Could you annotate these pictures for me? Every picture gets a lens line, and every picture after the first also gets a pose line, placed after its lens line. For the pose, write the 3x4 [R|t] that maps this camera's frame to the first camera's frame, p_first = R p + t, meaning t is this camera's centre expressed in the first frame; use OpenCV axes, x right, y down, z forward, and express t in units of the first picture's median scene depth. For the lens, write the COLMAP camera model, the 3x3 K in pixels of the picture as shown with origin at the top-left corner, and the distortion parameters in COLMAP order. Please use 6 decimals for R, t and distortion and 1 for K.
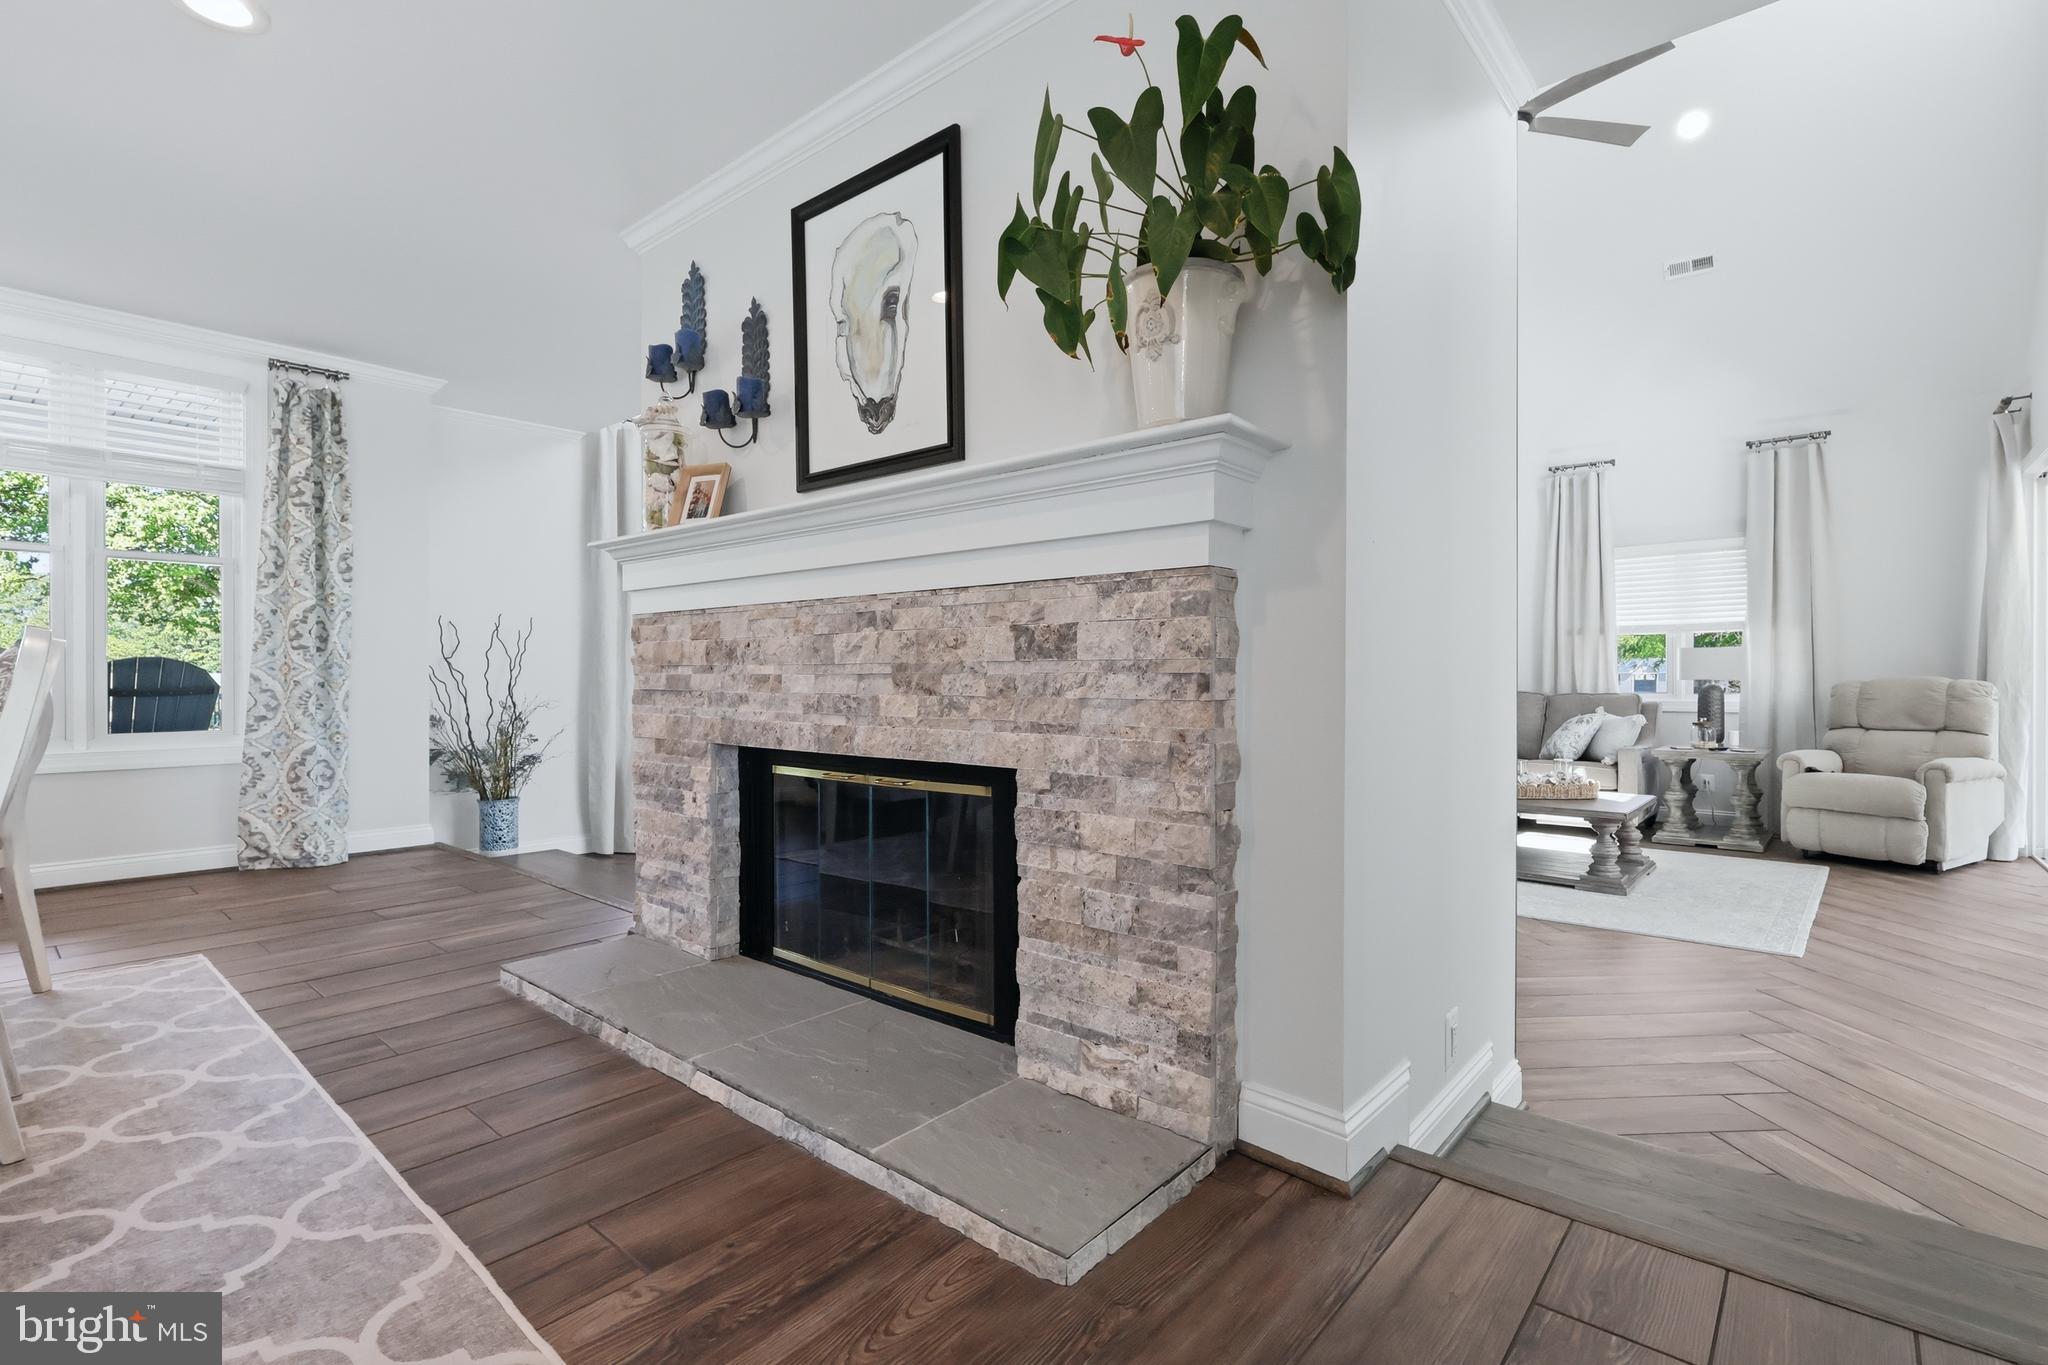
lens RADIAL K [[973.0, 0, 1009.8], [0, 973.0, 681.1], [0, 0, 1]] dist [-0.005873, 0.003183]
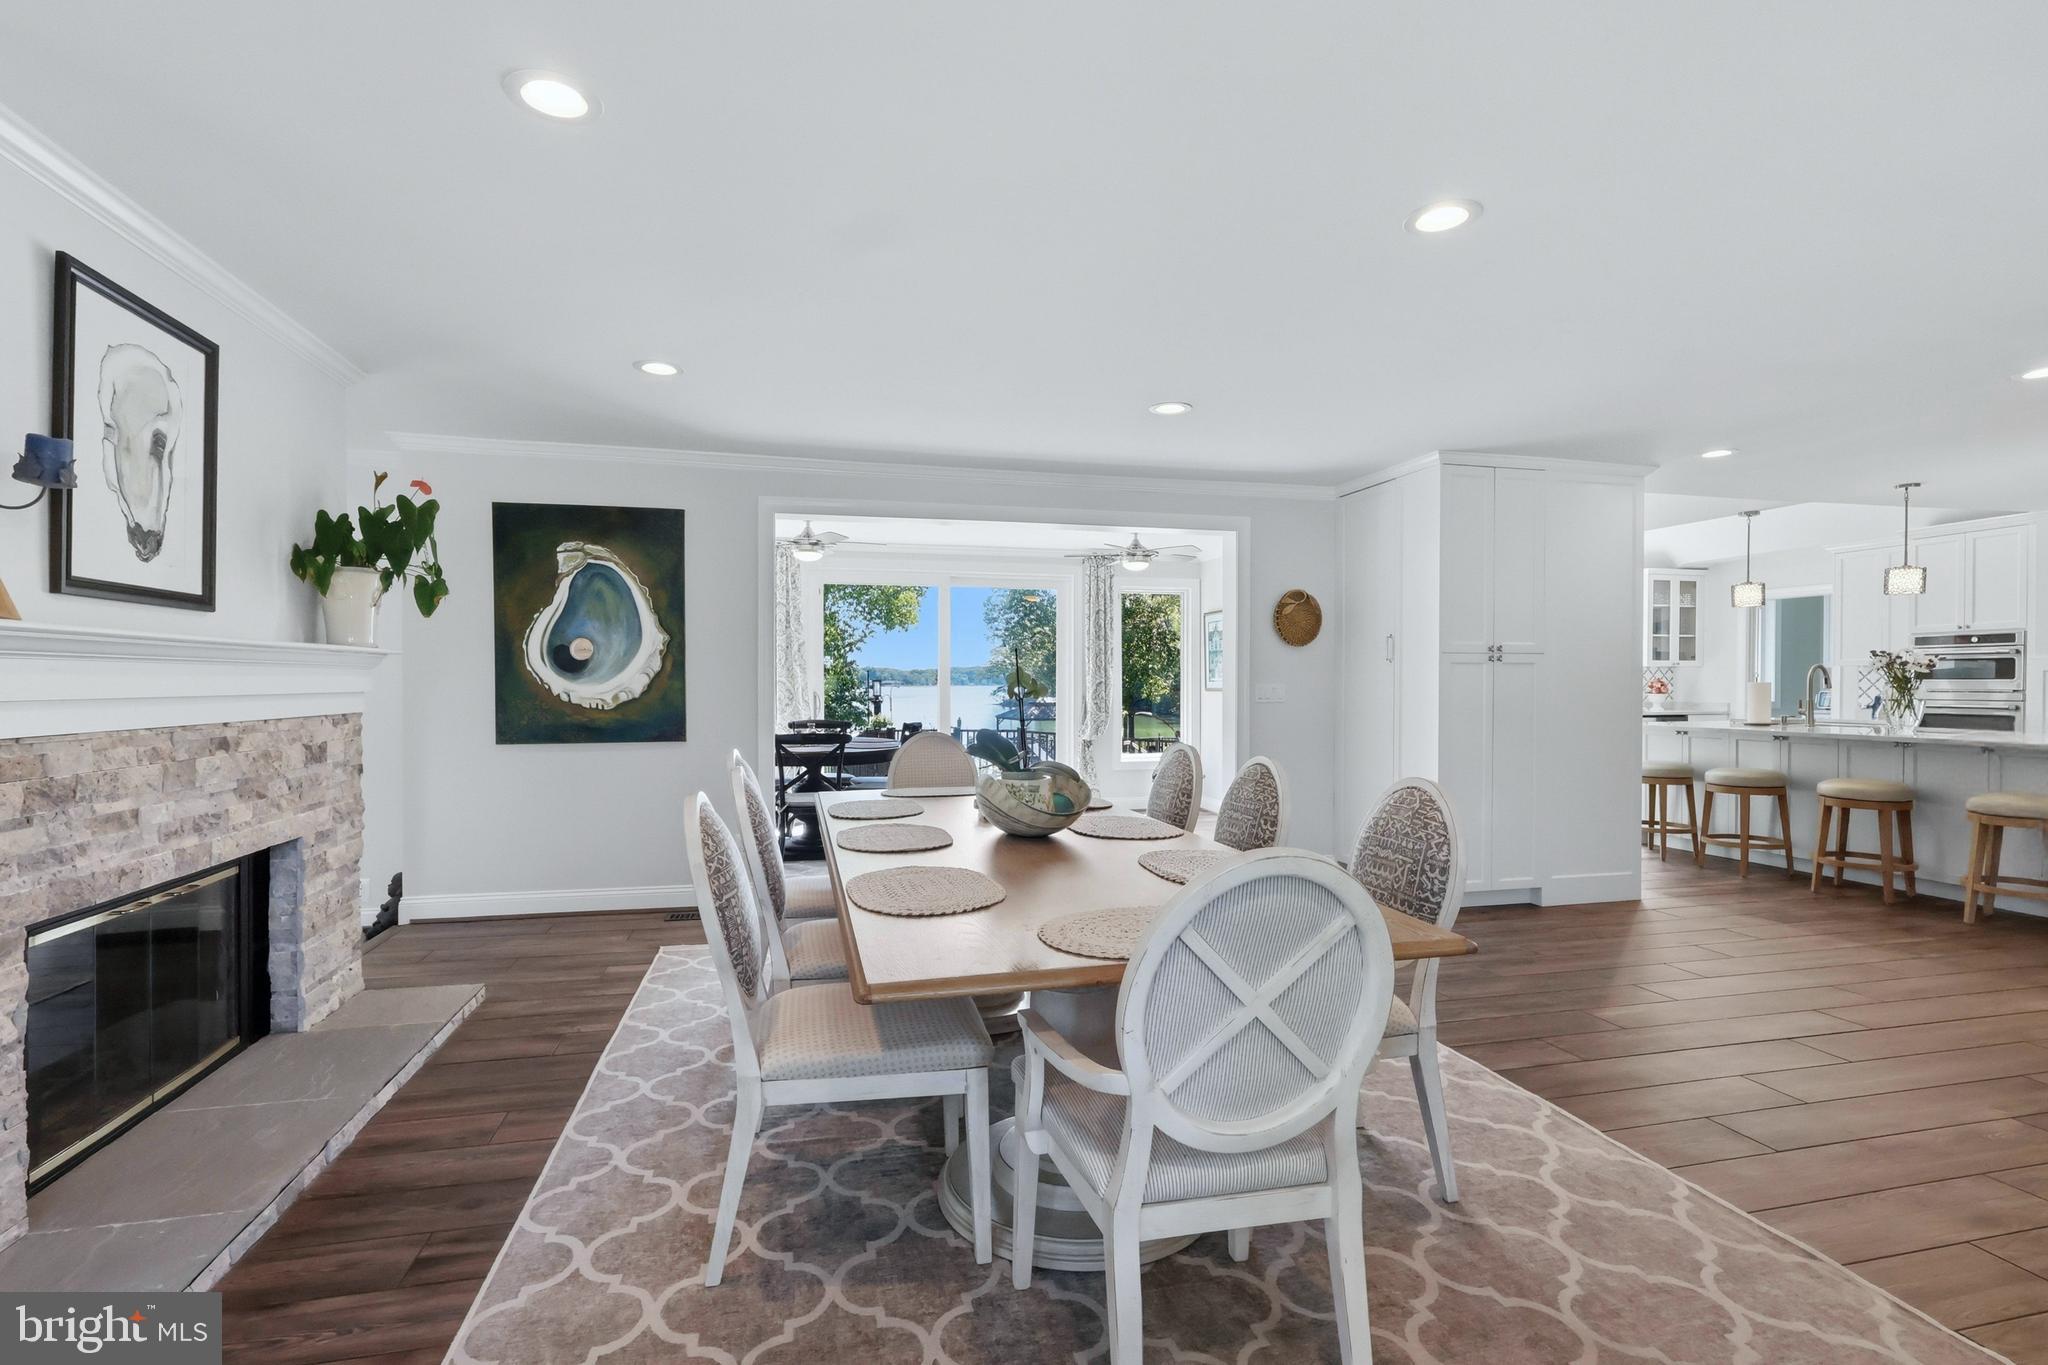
lens RADIAL K [[973.0, 0, 1009.7], [0, 973.0, 686.1], [0, 0, 1]] dist [-0.005873, 0.003183]
pose [[-0.817516, -0.010153, 0.575817, -1.558391], [-0.006325, 0.999943, 0.008651, -0.146533], [-0.575872, 0.003430, -0.817533, 1.389362]]
